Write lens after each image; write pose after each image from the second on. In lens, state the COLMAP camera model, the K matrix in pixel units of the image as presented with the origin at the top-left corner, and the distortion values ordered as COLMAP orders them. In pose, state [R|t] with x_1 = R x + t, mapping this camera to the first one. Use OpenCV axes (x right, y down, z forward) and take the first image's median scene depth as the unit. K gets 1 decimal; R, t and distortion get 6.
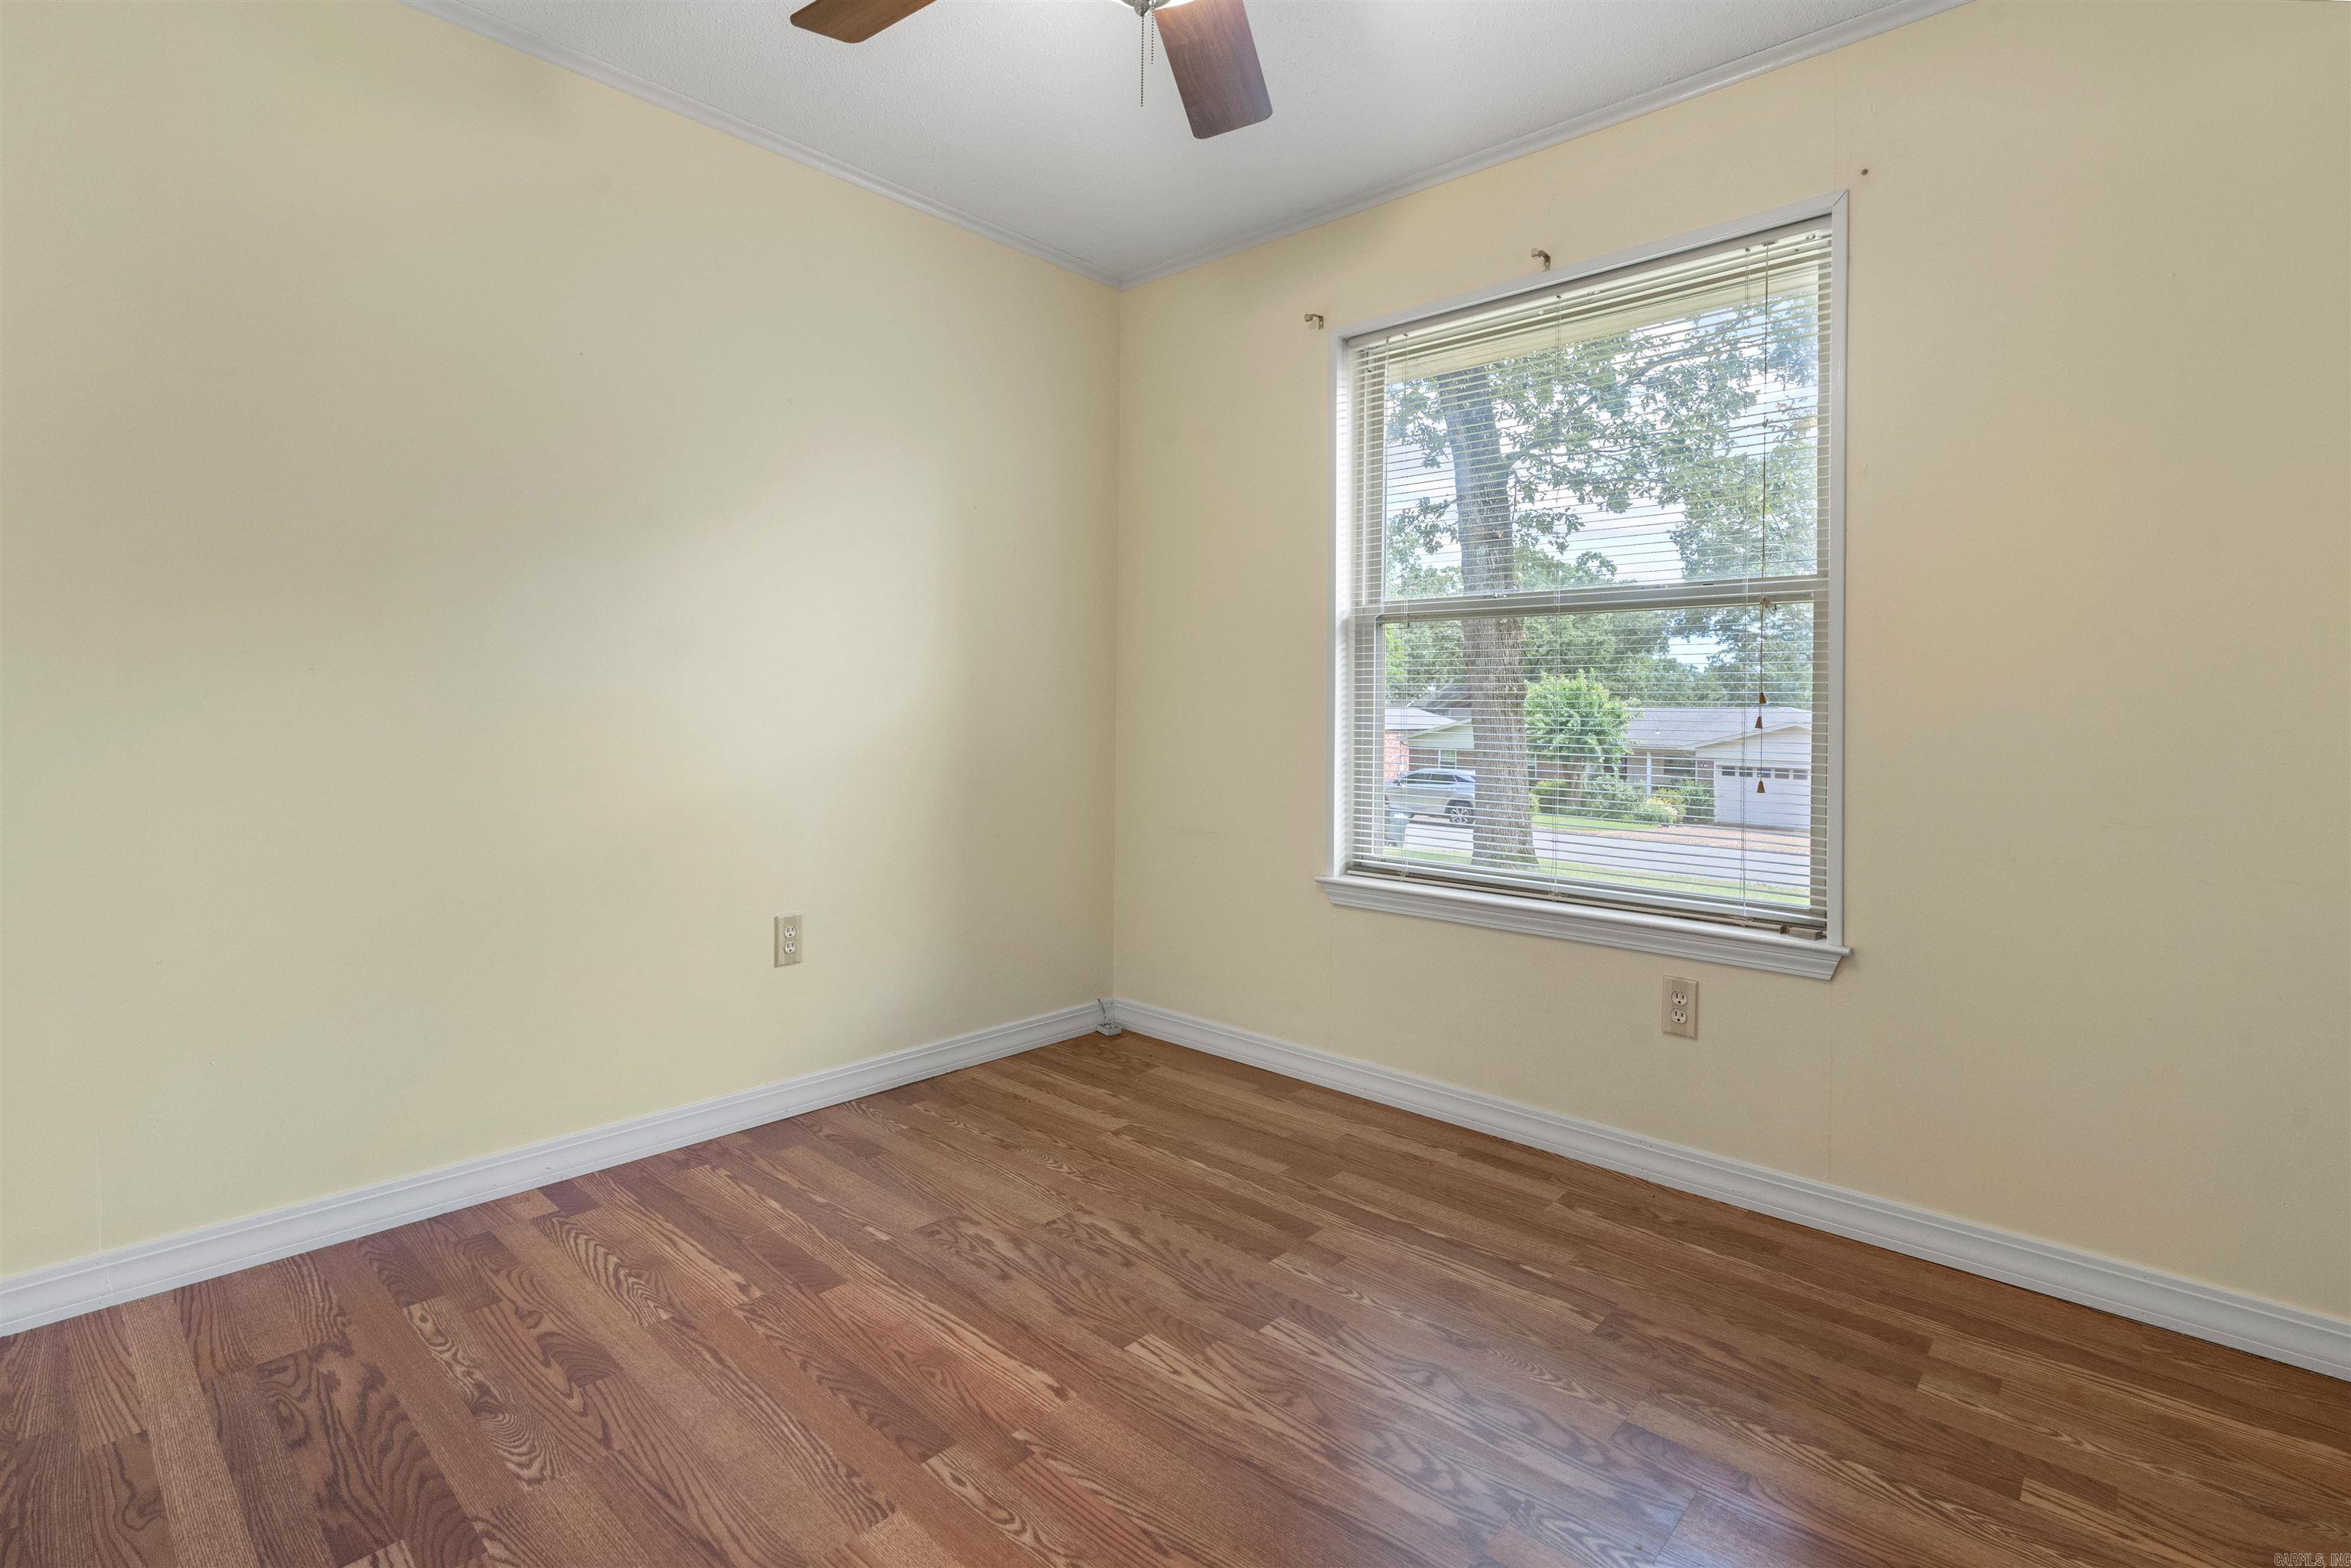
lens RADIAL K [[1083.4, 0, 1153.2], [0, 1083.4, 722.2], [0, 0, 1]] dist [-0.011138, 0.000168]
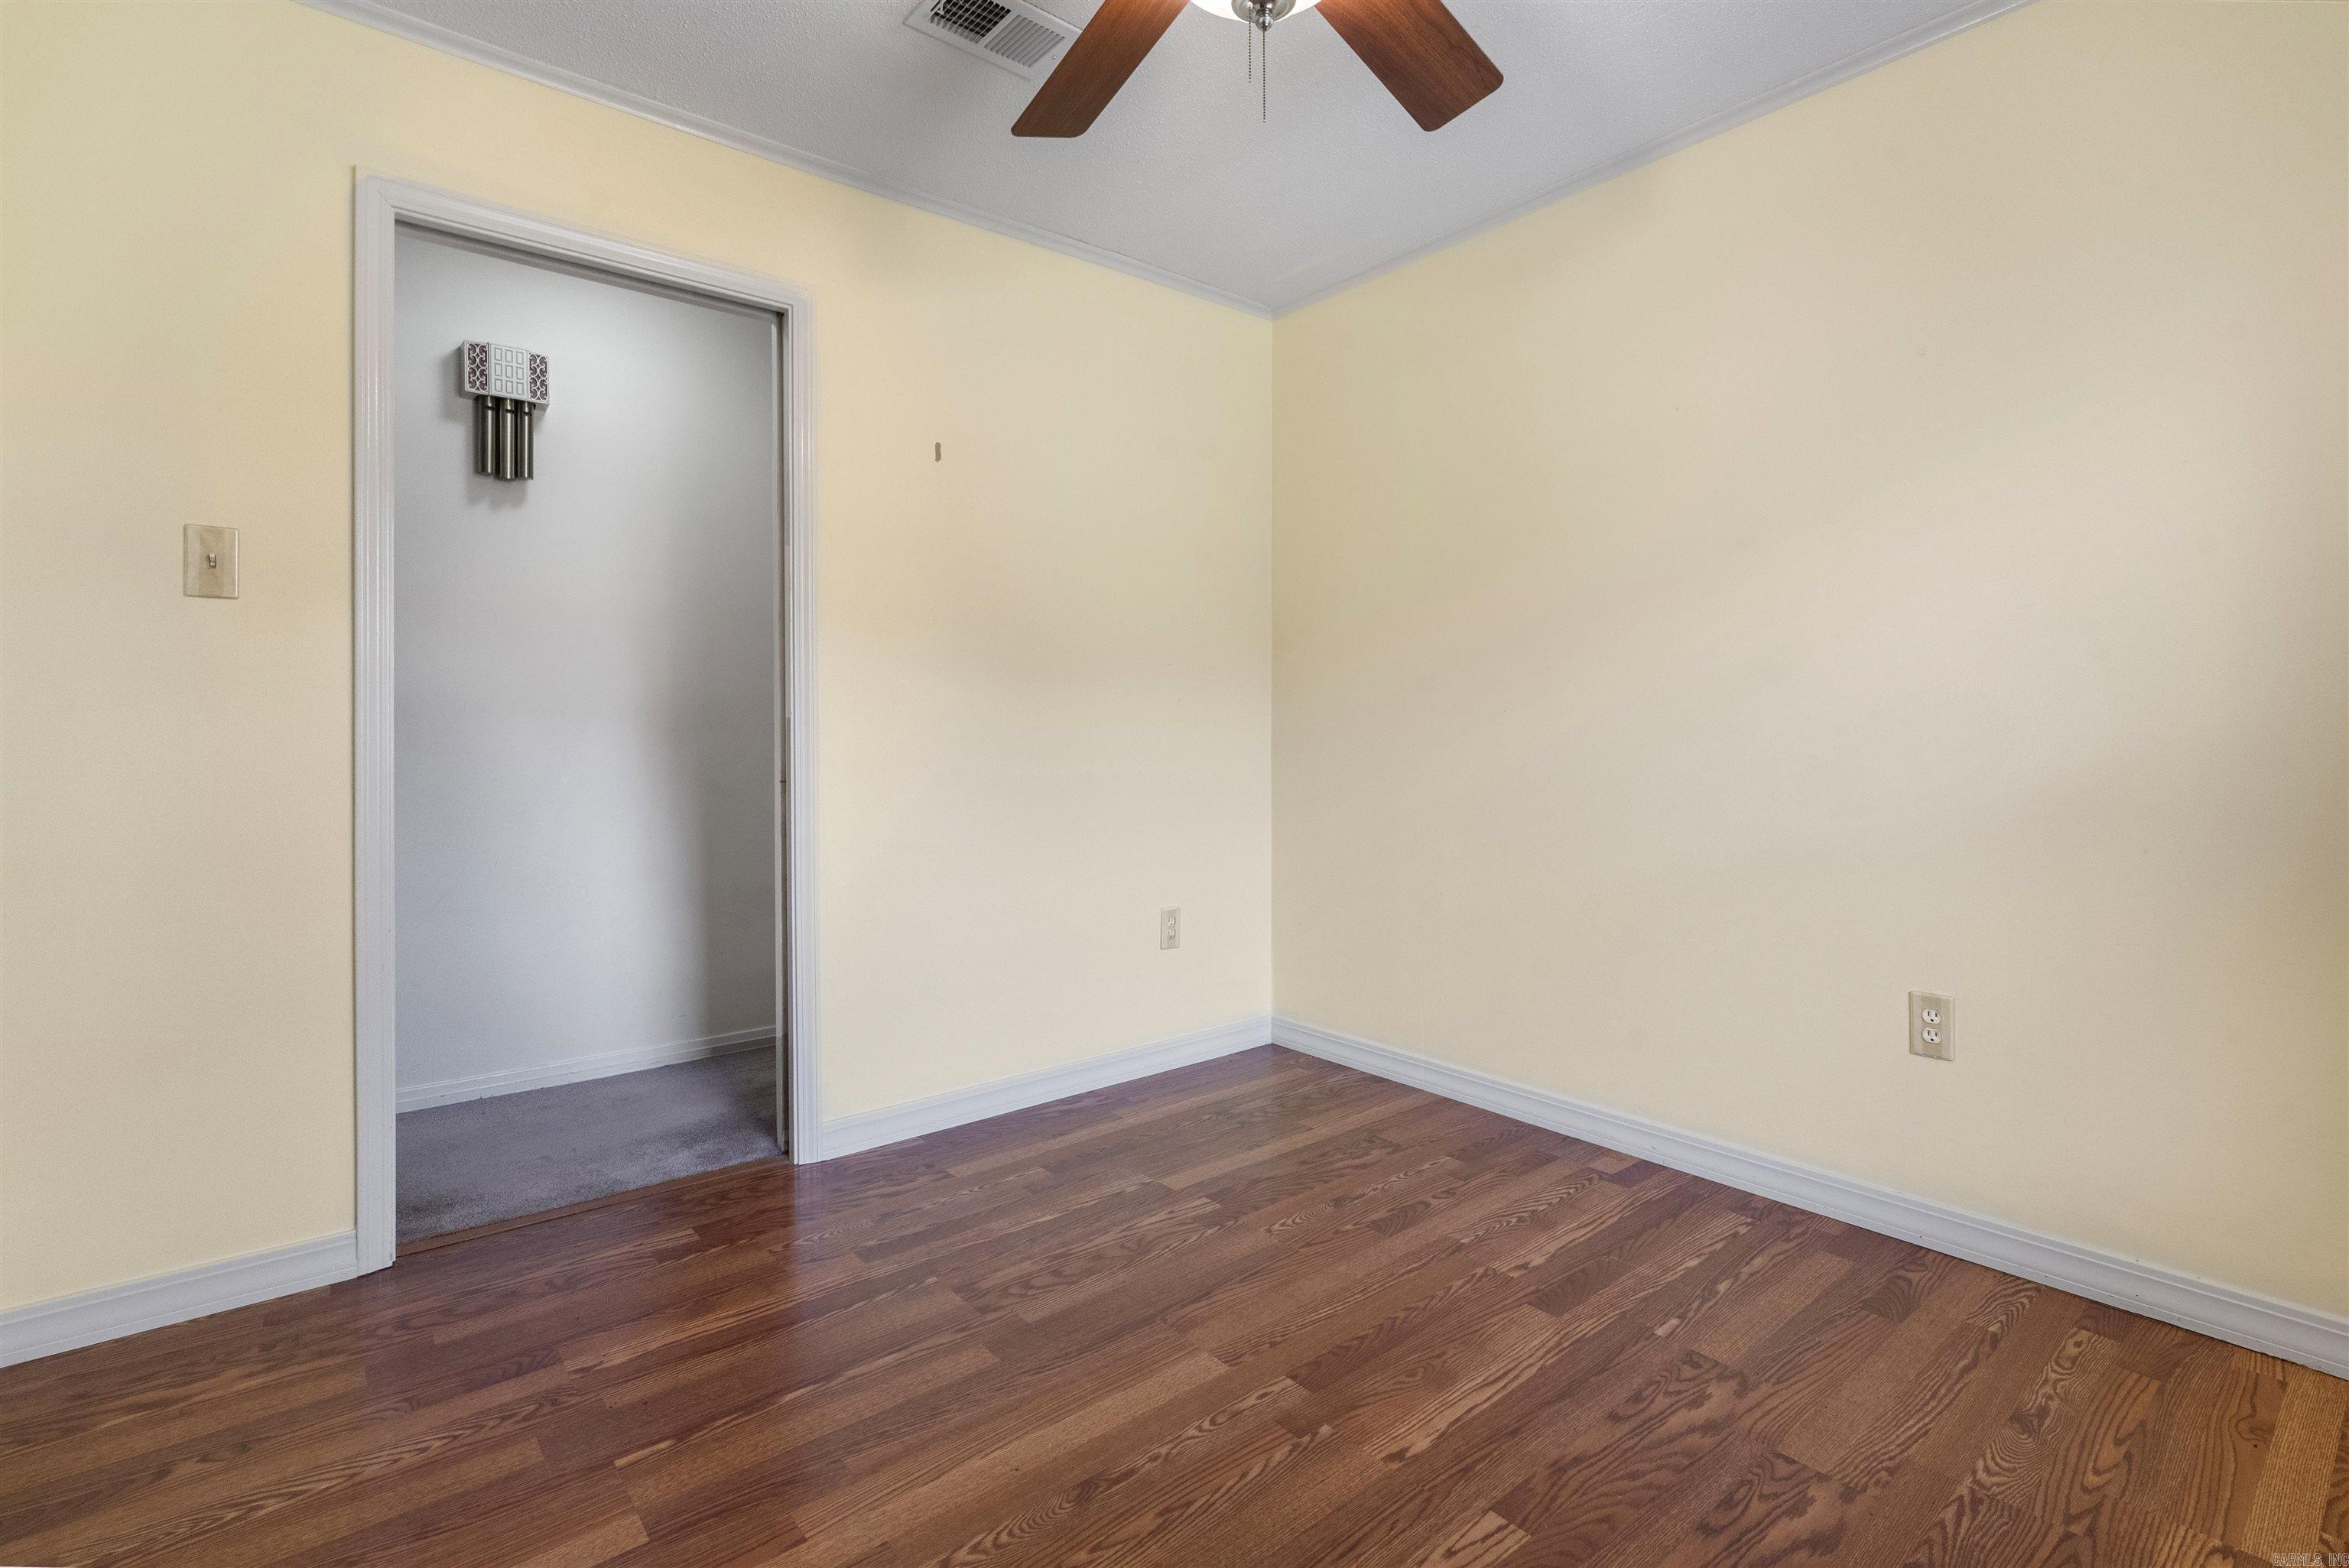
lens RADIAL K [[1082.4, 0, 1177.8], [0, 1082.4, 777.0], [0, 0, 1]] dist [-0.011138, 0.000168]
pose [[-0.121237, 0.028948, -0.992201, 0.645789], [-0.012749, 0.999447, 0.030717, 0.003088], [0.992542, 0.016373, -0.120800, 0.695950]]
